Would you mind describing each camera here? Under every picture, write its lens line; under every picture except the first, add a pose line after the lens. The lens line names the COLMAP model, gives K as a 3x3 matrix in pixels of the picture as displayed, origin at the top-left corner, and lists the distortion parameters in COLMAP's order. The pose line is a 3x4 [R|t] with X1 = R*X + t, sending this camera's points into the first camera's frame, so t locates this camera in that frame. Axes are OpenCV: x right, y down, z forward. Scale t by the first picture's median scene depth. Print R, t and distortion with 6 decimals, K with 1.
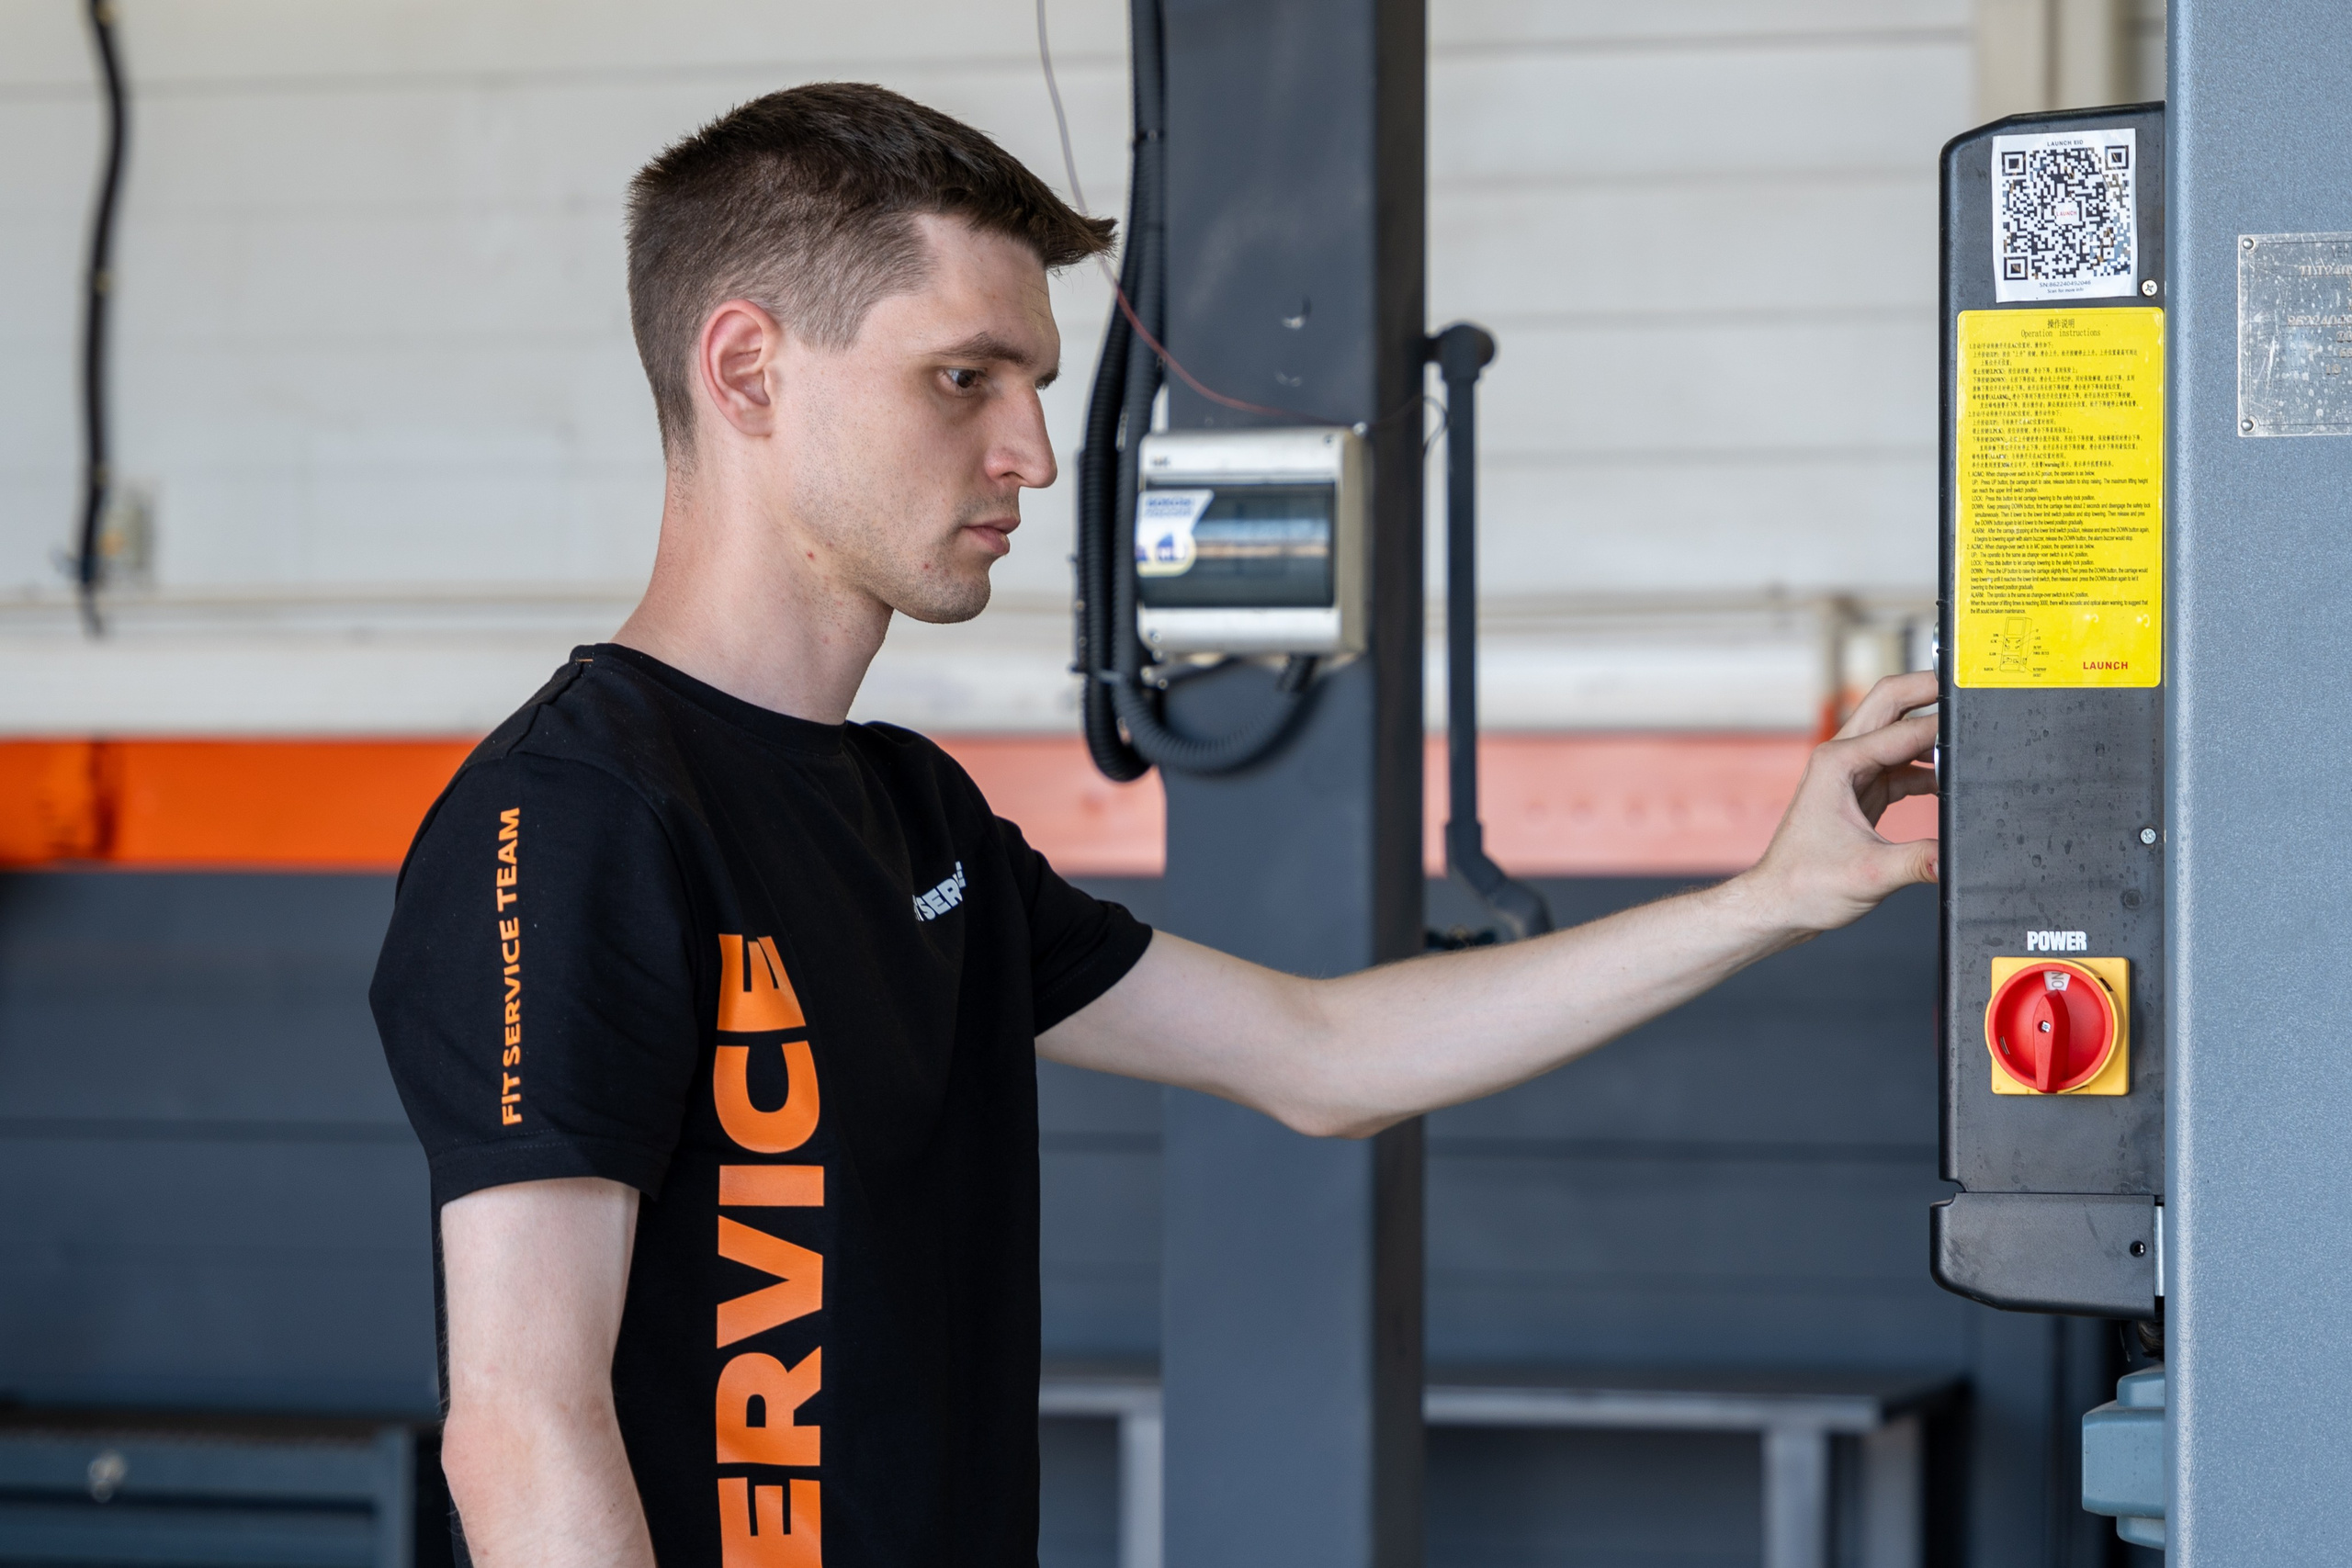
lens RADIAL K [[7076.9, 0, 1176.0], [0, 7076.9, 784.0], [0, 0, 1]] dist [-0.060080, 1.104694]
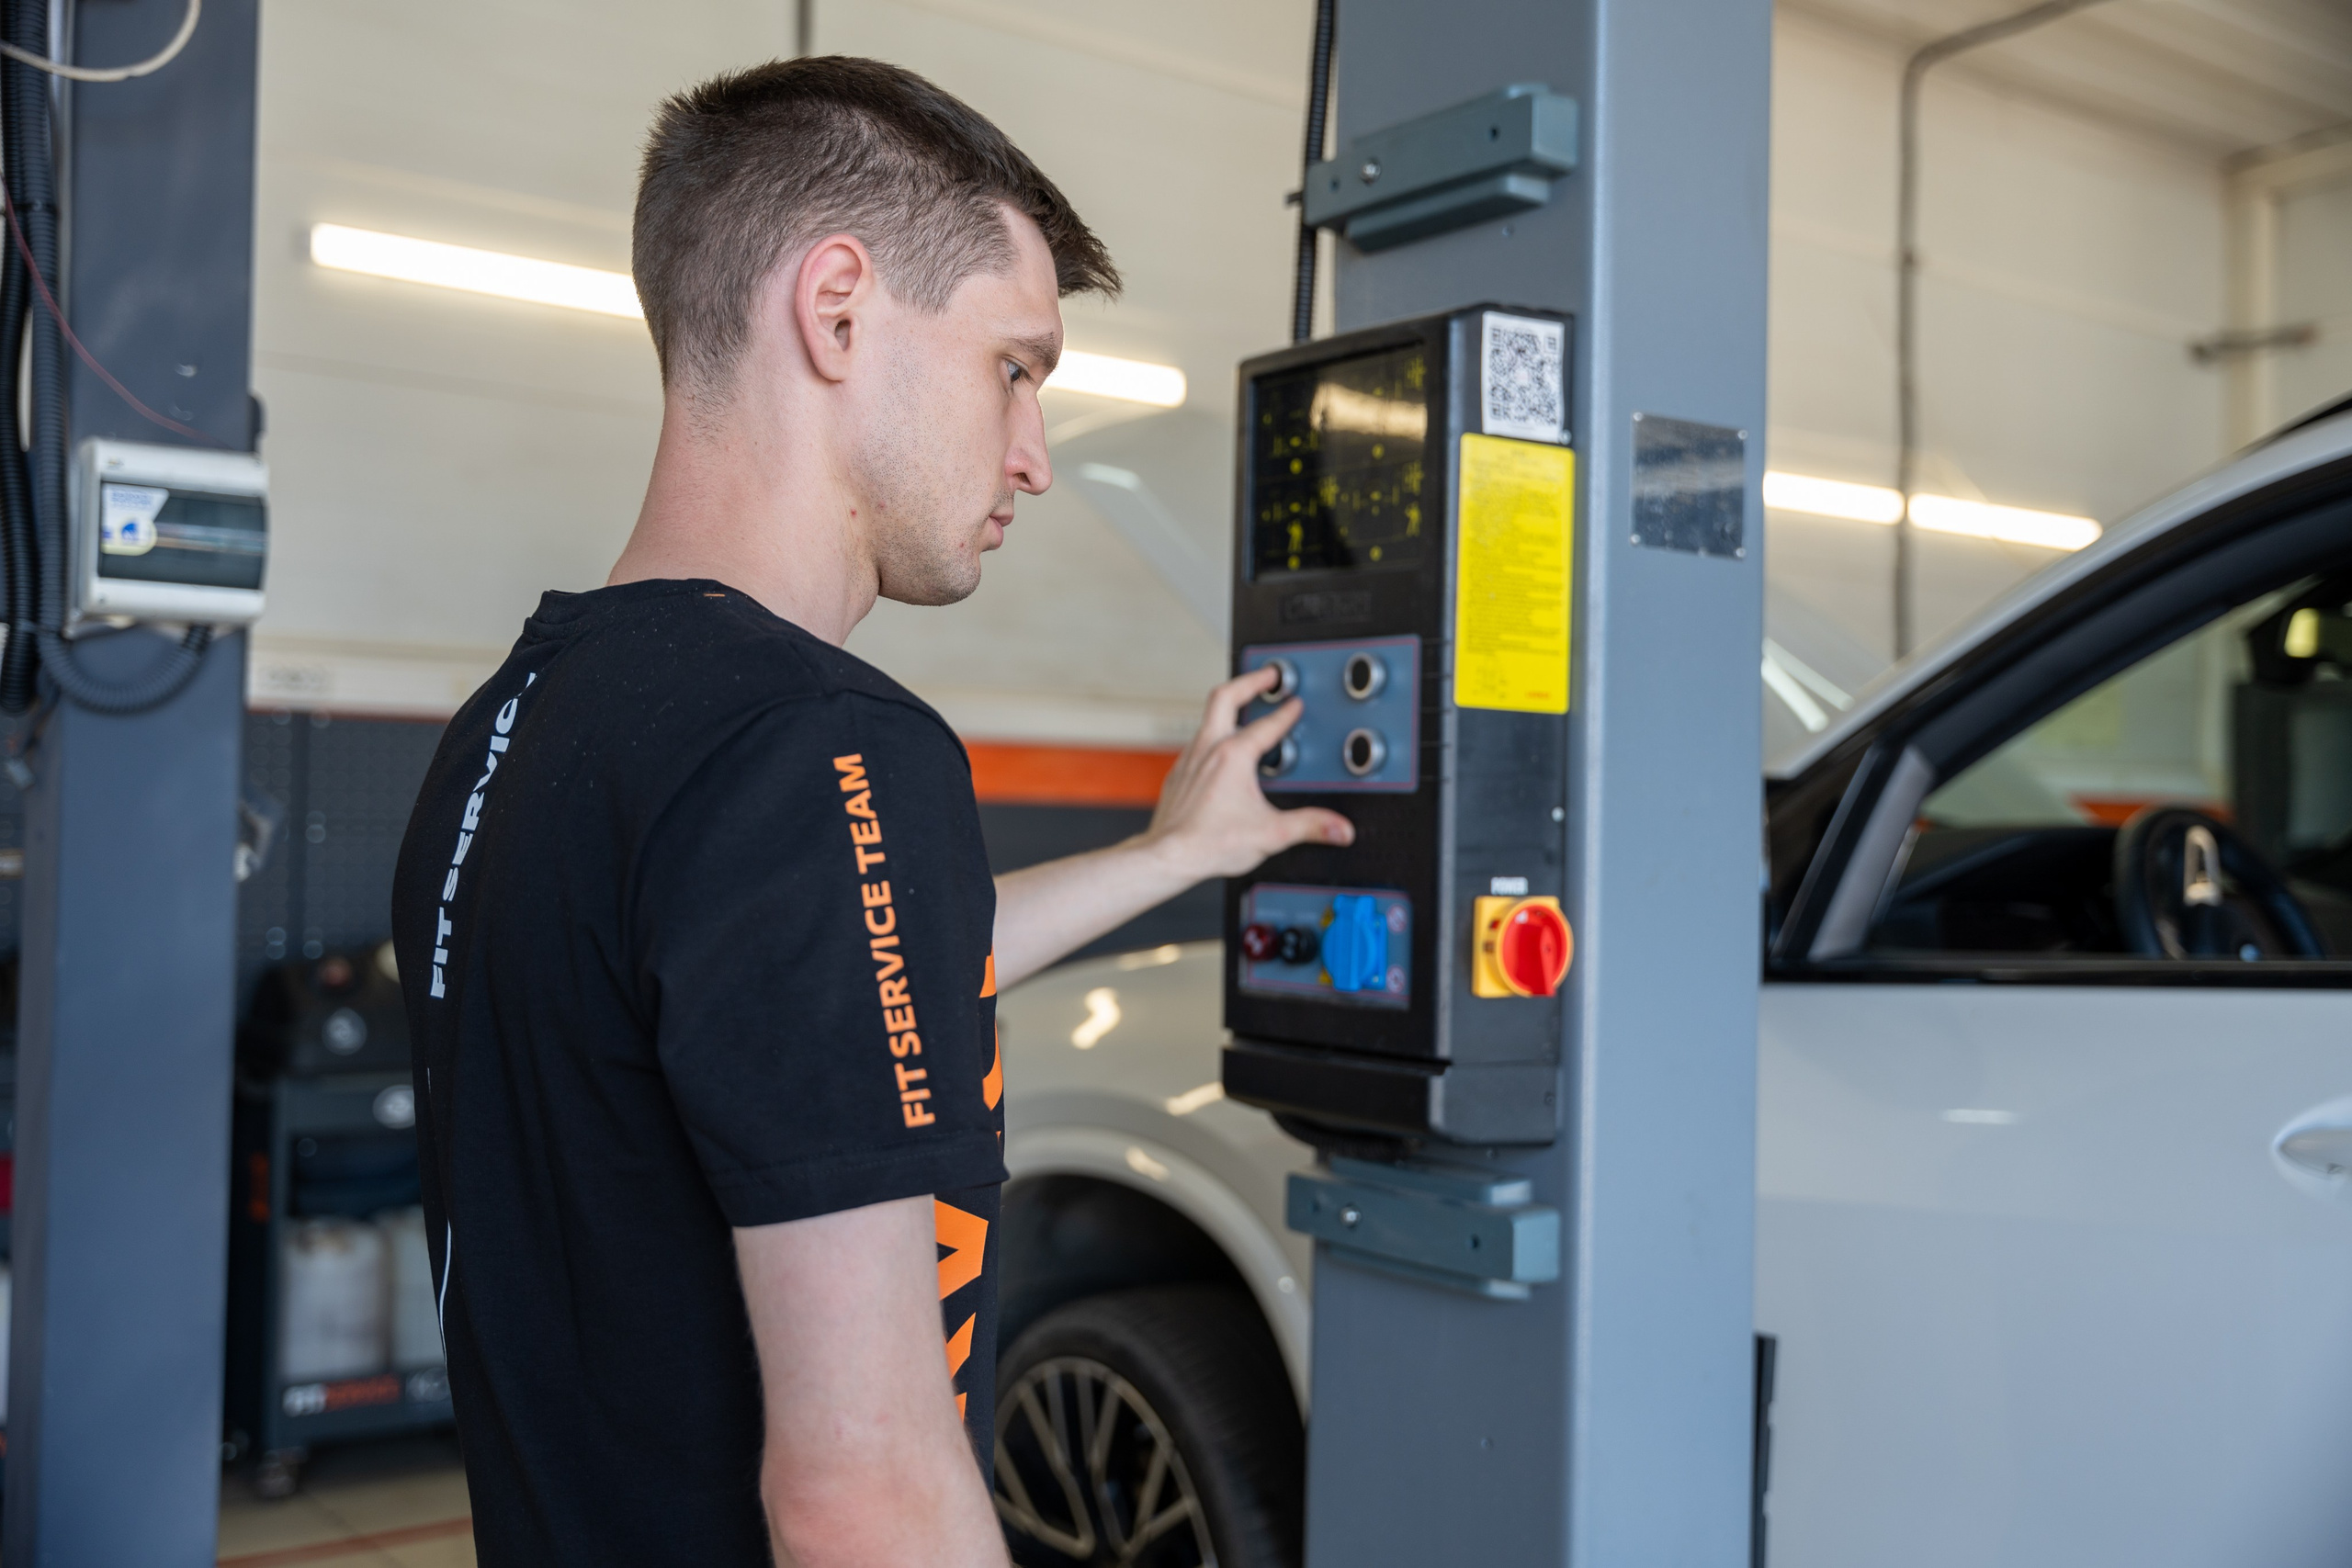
lens RADIAL K [[2310.6, 0, 1176.0], [0, 2310.6, 754.9], [0, 0, 1]] dist [0.012027, 0.007280]
pose [[0.599310, 0.039422, 0.799546, -0.288237], [-0.045043, 0.998865, -0.015487, 0.006067], [-0.799249, -0.026733, 0.600405, 0.776626]]
